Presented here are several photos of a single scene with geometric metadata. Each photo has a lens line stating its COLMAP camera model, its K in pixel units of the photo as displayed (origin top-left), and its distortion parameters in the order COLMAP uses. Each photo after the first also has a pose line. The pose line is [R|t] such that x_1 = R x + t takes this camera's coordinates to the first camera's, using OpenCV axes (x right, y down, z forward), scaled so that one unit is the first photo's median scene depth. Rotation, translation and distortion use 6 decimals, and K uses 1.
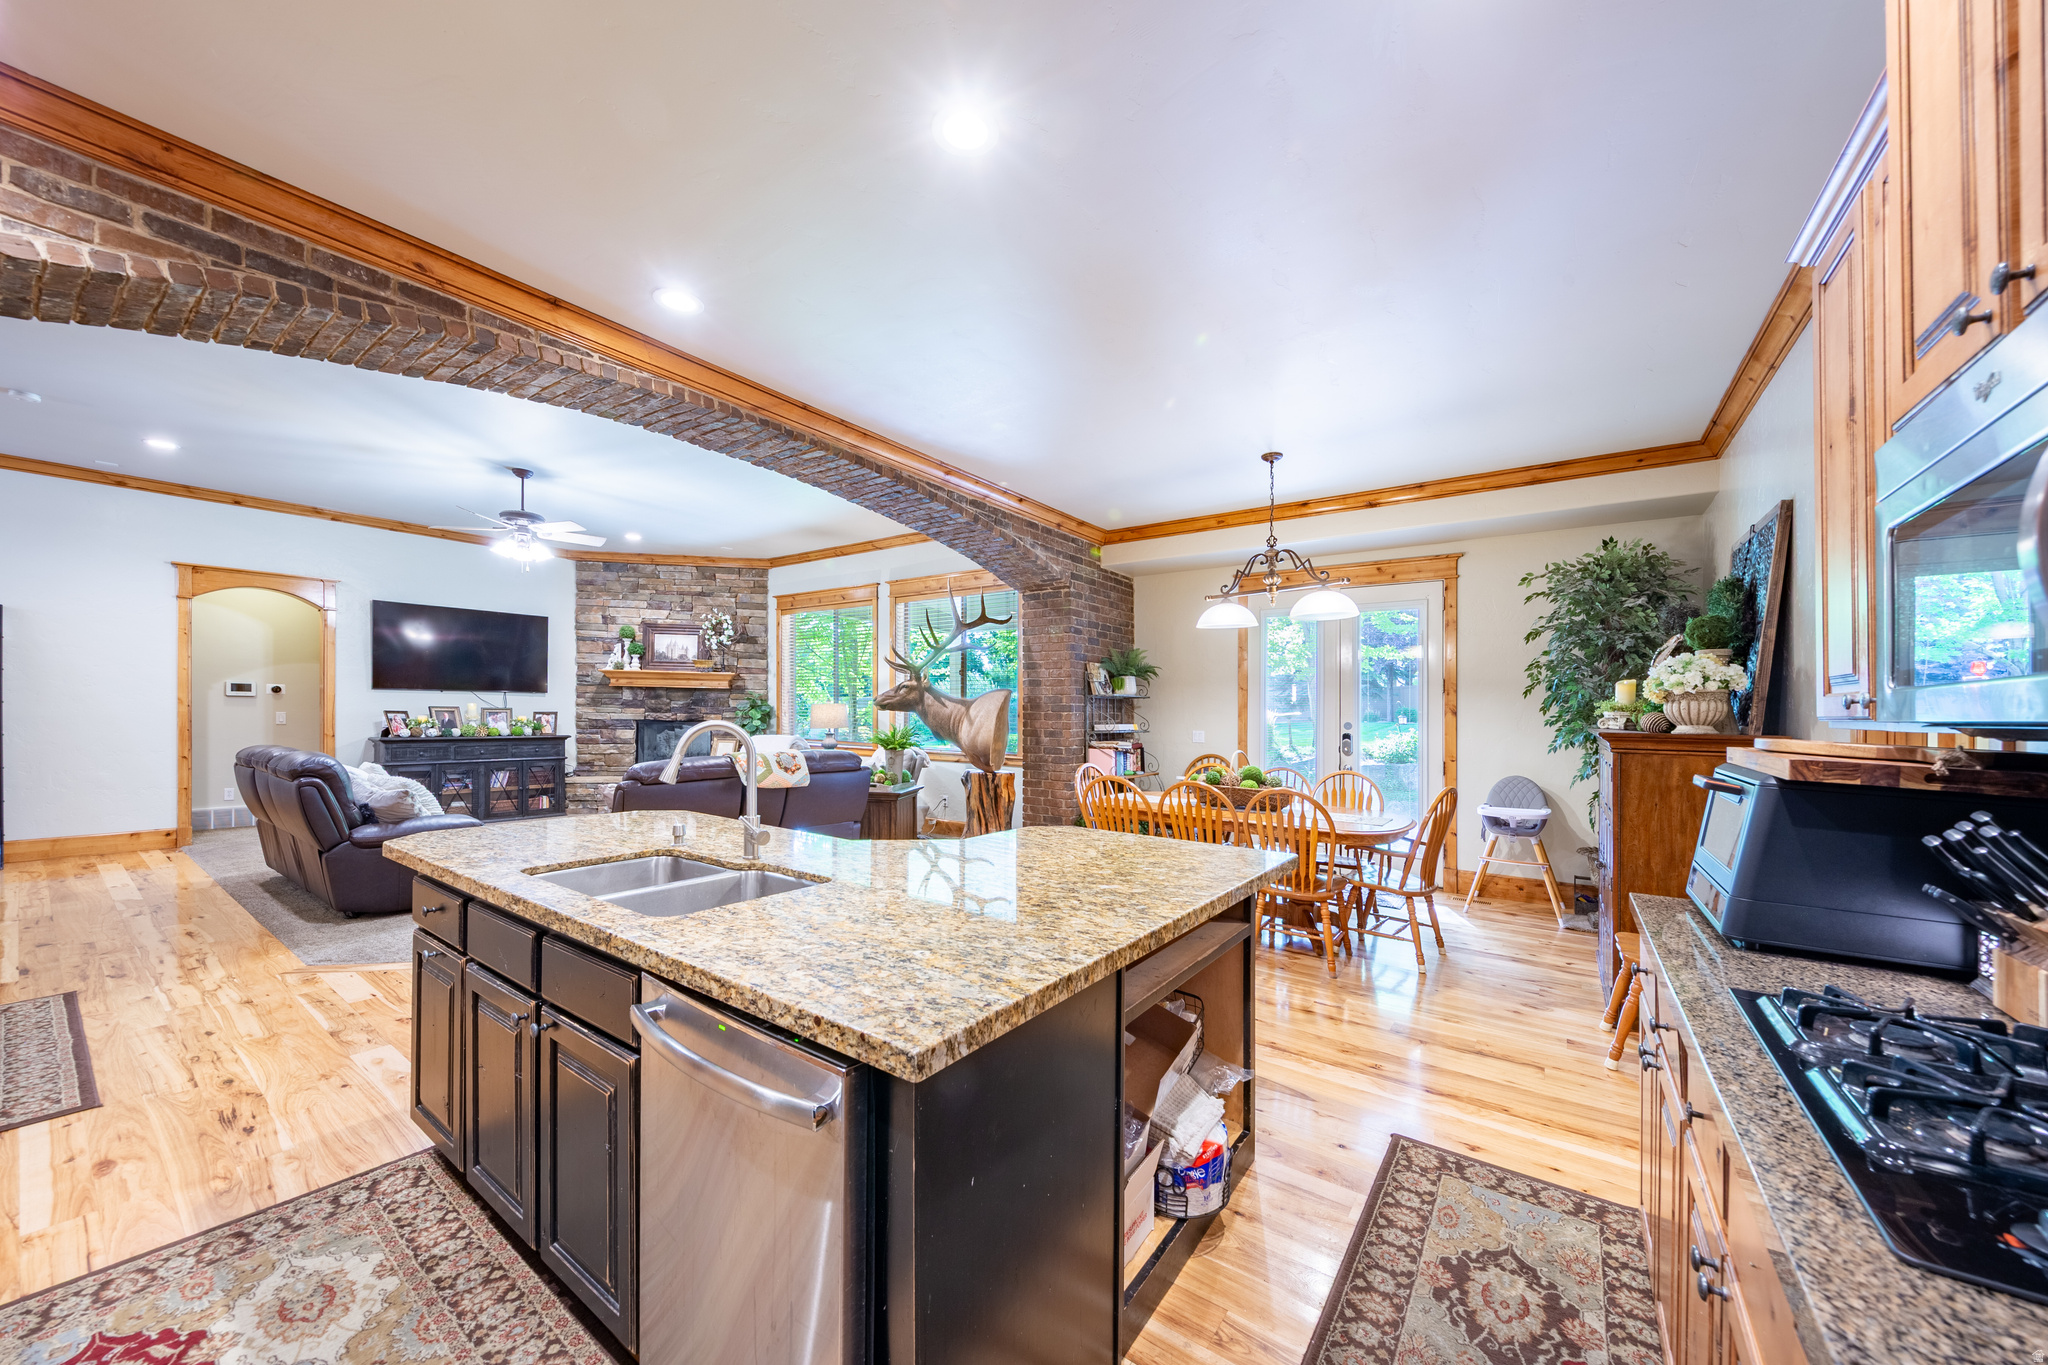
lens RADIAL K [[735.8, 0, 1028.1], [0, 735.8, 718.6], [0, 0, 1]] dist [0.006006, -0.000186]
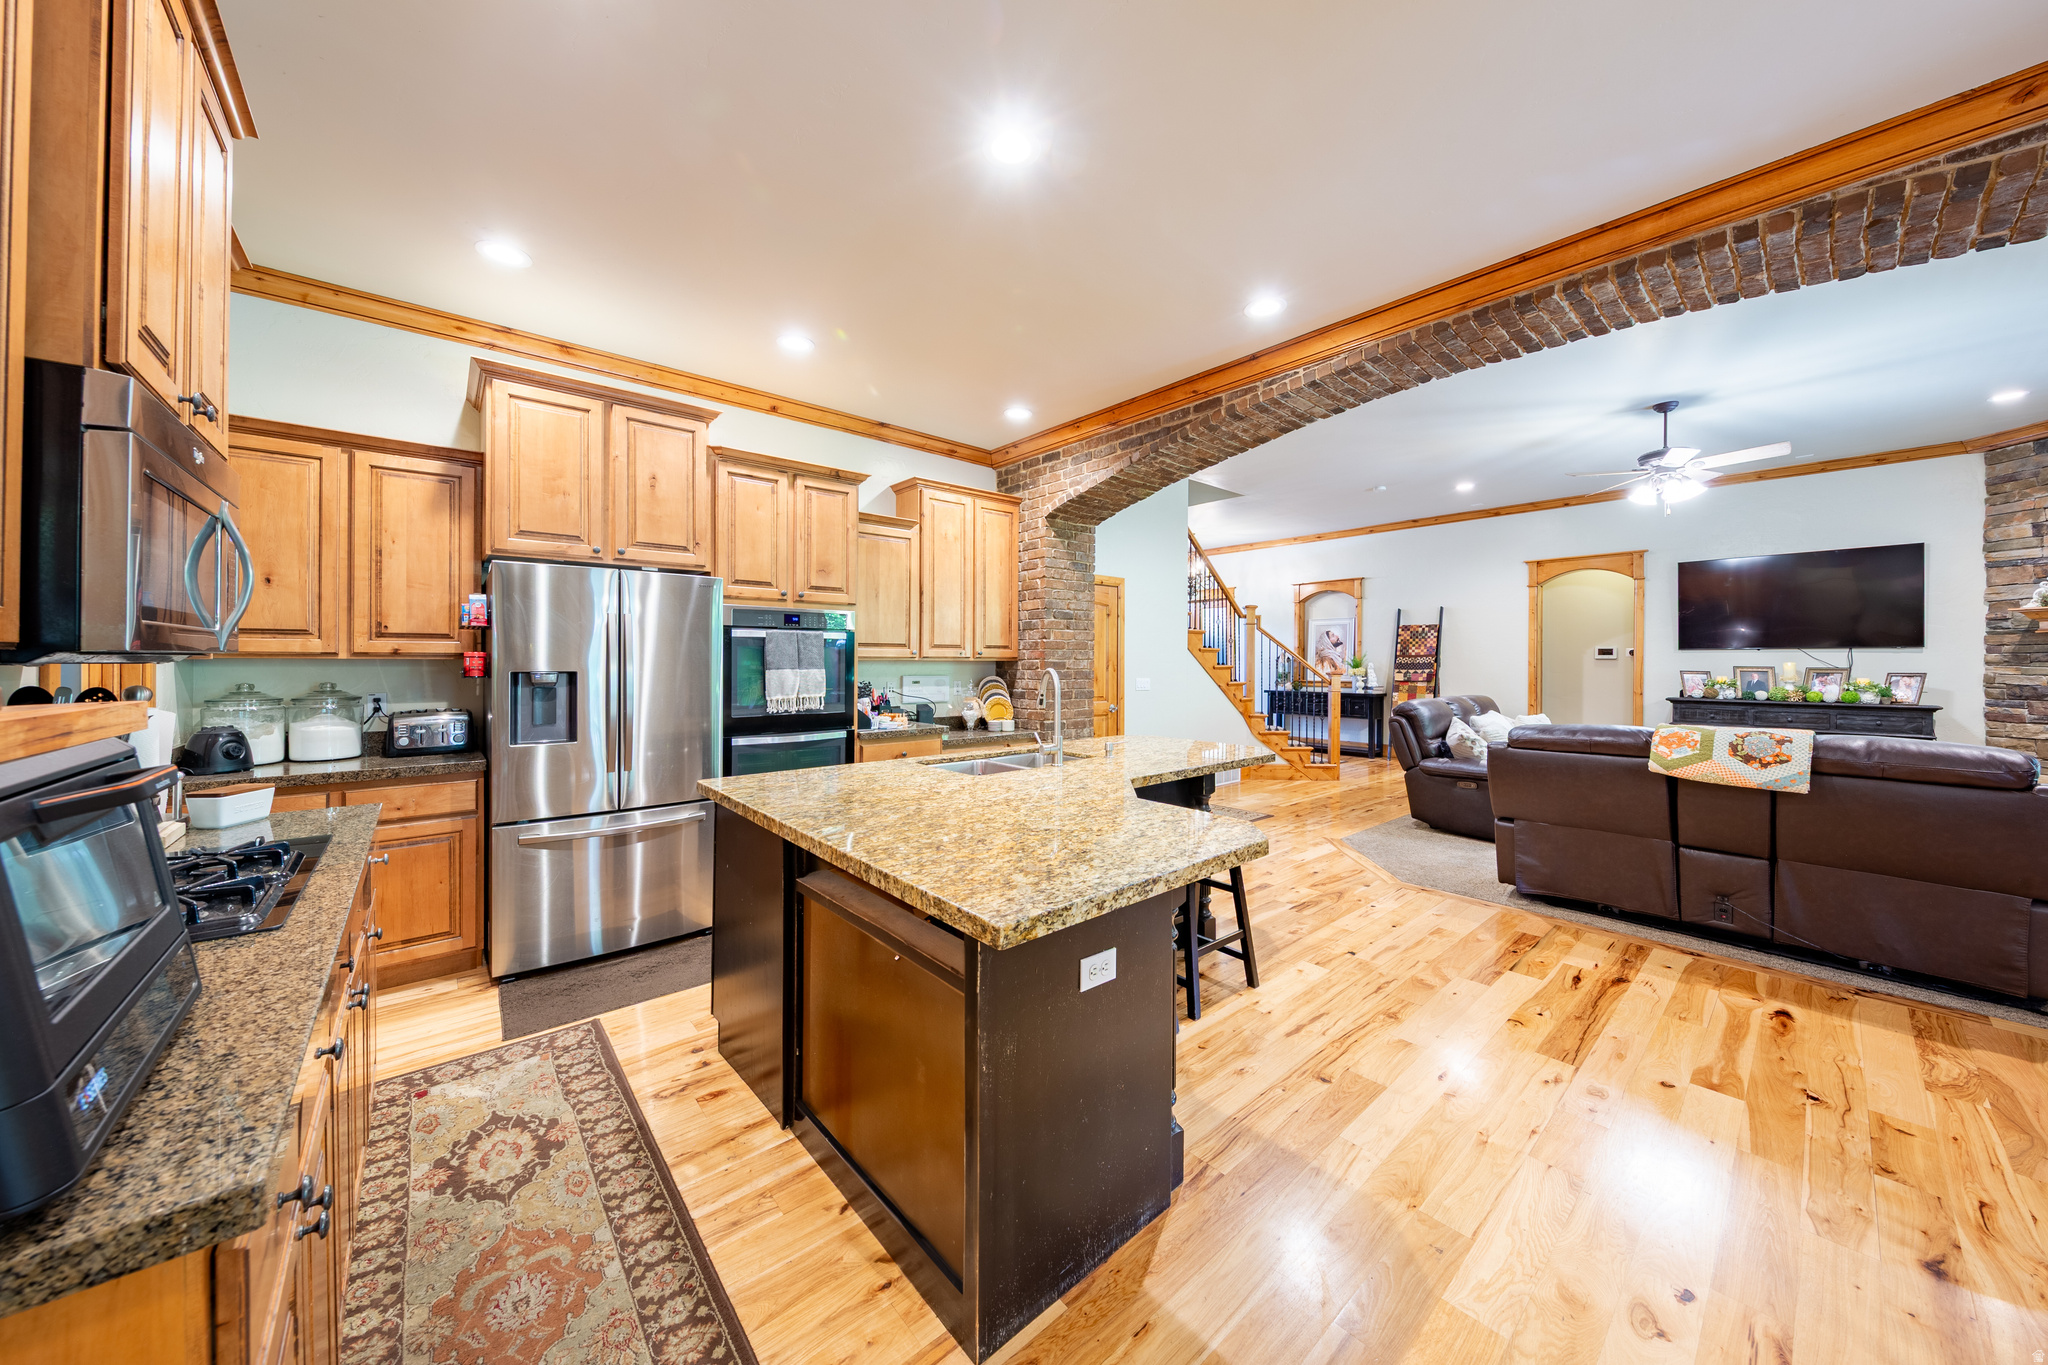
lens RADIAL K [[690.6, 0, 1022.2], [0, 690.6, 667.5], [0, 0, 1]] dist [-0.003602, -0.000697]
pose [[-0.238303, -0.005976, -0.971172, 0.249544], [-0.016743, 0.999858, -0.002044, 0.001856], [0.971046, 0.015773, -0.238369, 0.339060]]
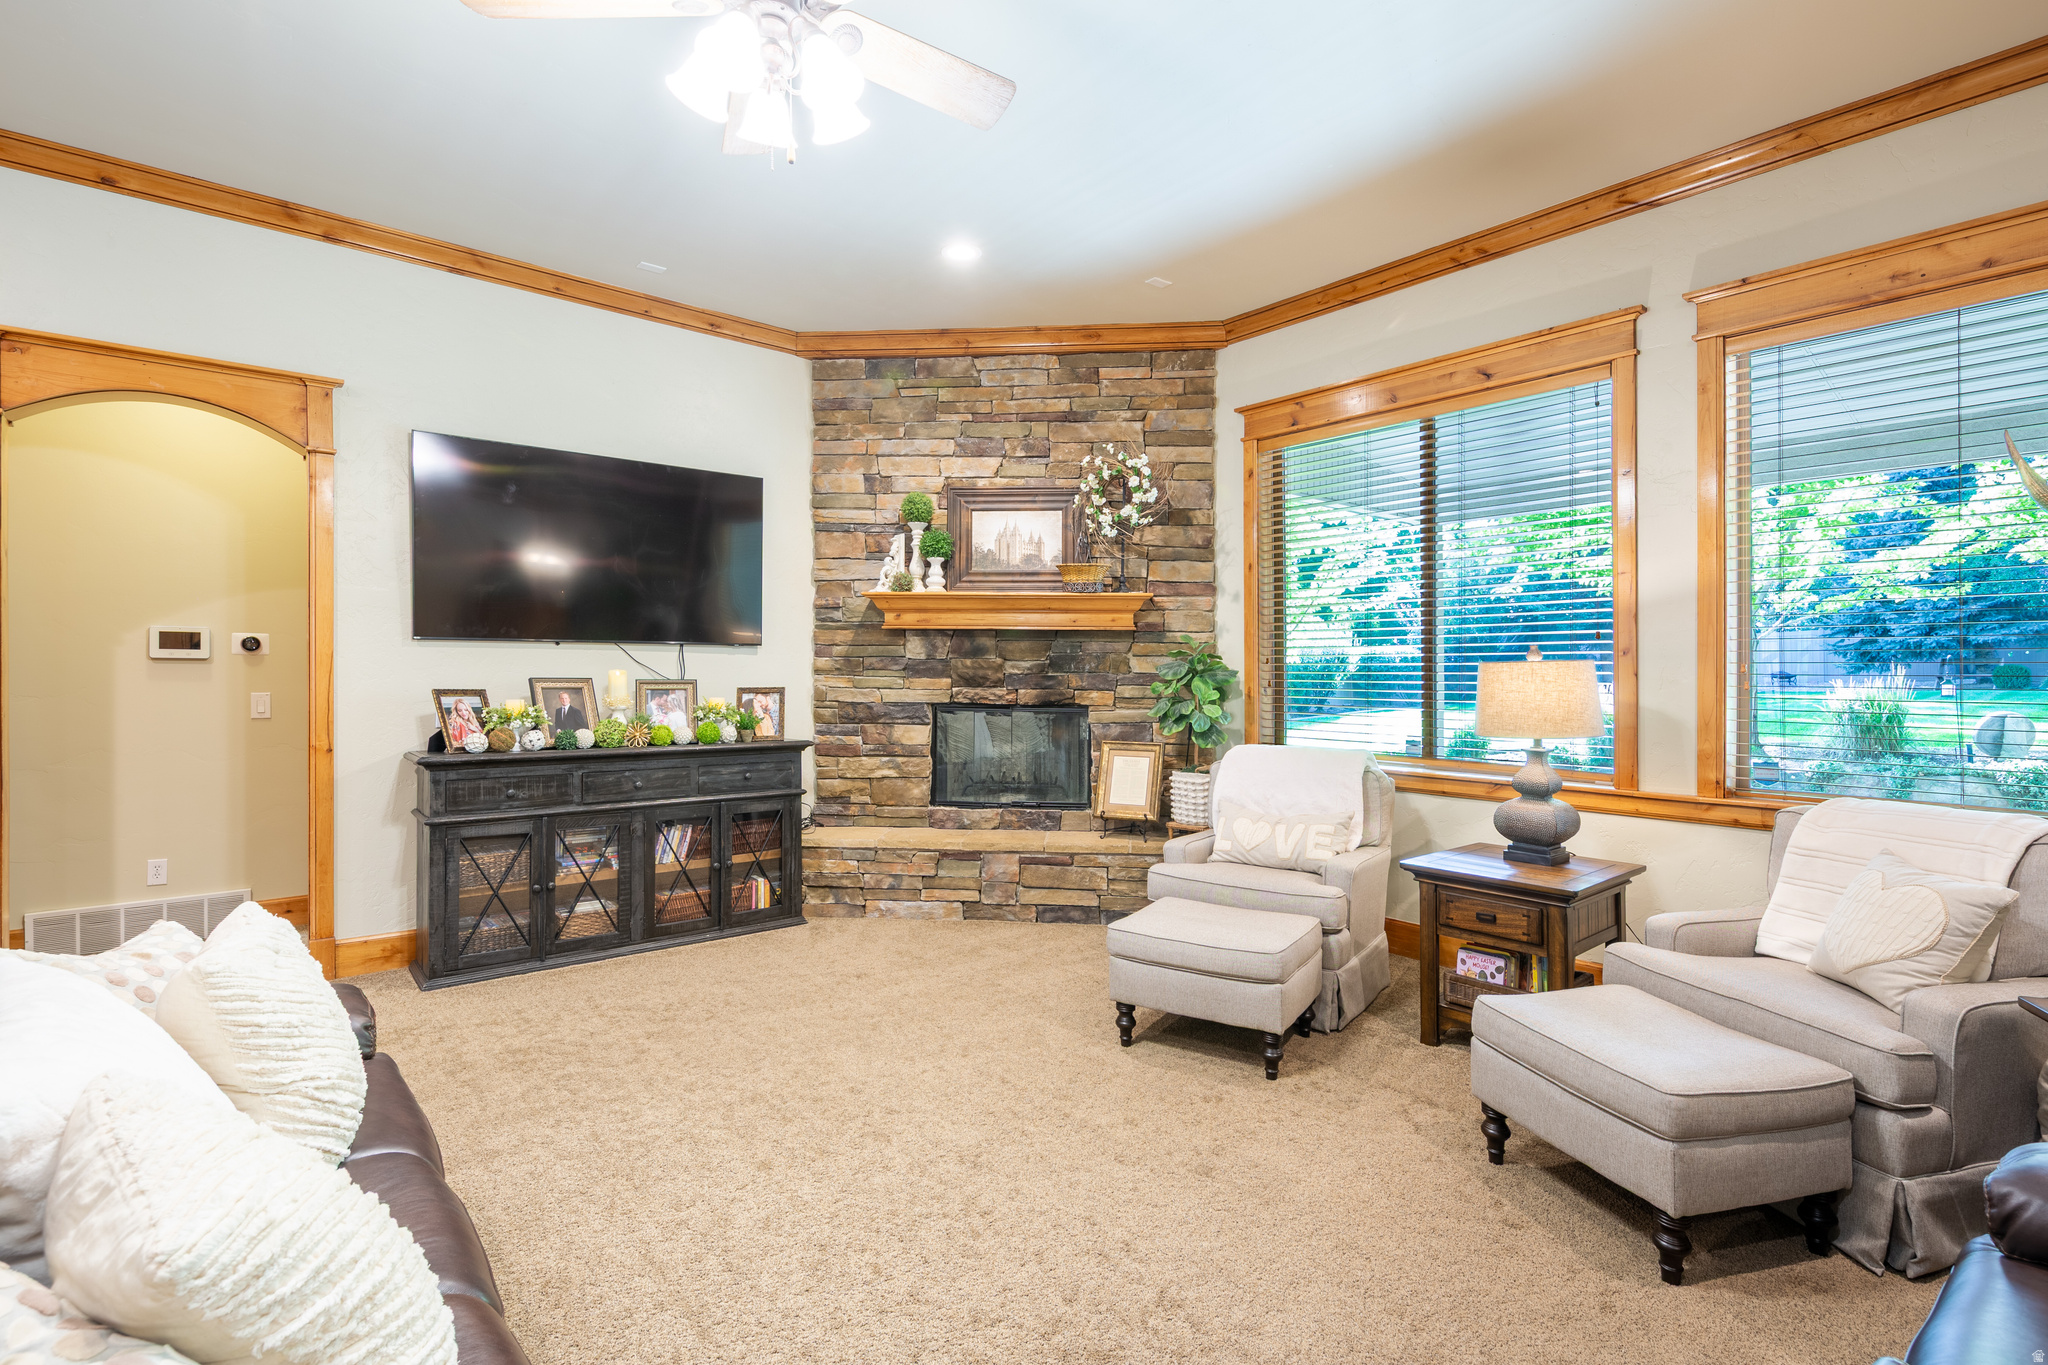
lens RADIAL K [[967.5, 0, 1034.7], [0, 967.5, 682.6], [0, 0, 1]] dist [0.029005, 0.000158]
pose [[0.969518, -0.005953, -0.244948, -0.388882], [0.005637, 0.999982, -0.001992, -0.011308], [0.244955, 0.000550, 0.969534, 0.524159]]
